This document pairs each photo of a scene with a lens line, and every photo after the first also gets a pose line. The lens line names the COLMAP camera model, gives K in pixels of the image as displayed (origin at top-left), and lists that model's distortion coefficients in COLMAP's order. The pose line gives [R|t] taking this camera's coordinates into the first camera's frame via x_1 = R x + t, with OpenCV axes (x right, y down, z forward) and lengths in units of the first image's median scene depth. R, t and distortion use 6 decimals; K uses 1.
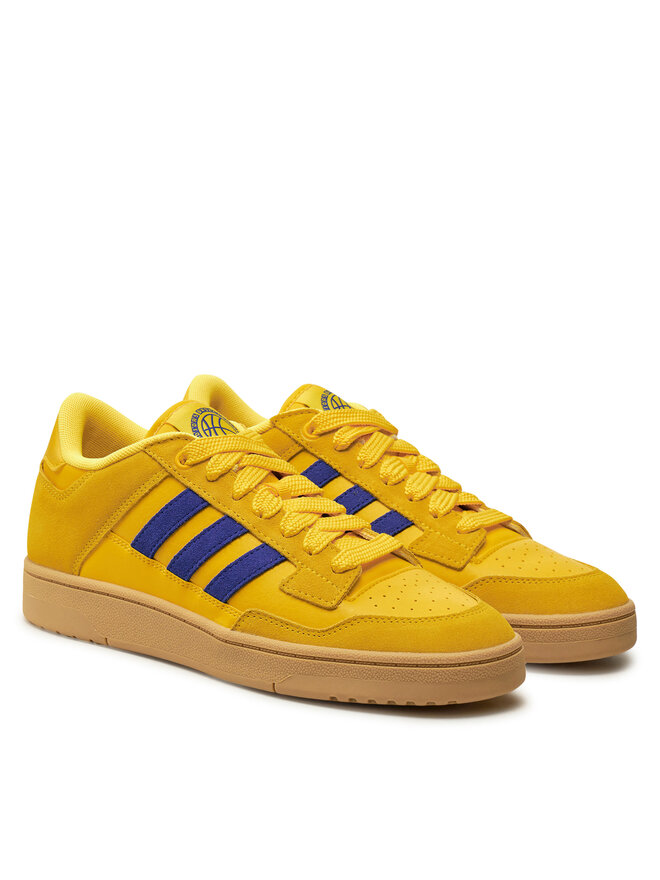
lens RADIAL K [[2540.3, 0, 330.0], [0, 2540.3, 440.0], [0, 0, 1]] dist [0.090854, 0.057748]
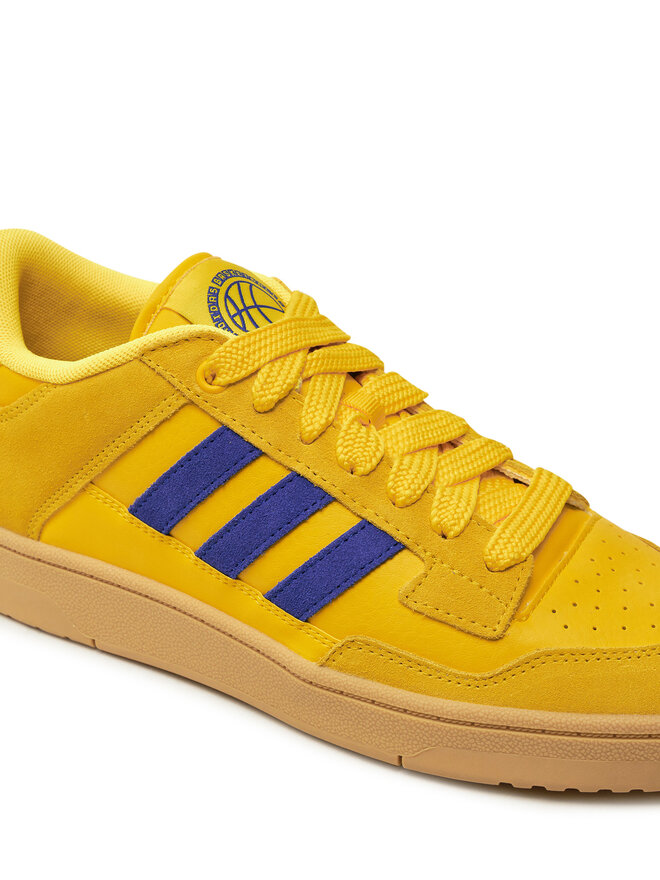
lens RADIAL K [[1882.7, 0, 330.0], [0, 1882.7, 440.0], [0, 0, 1]] dist [-0.067961, -0.208967]
pose [[0.989766, -0.074515, 0.121702, -0.085592], [0.038430, 0.960515, 0.275563, -0.099189], [-0.137430, -0.268066, 0.953548, 0.576673]]
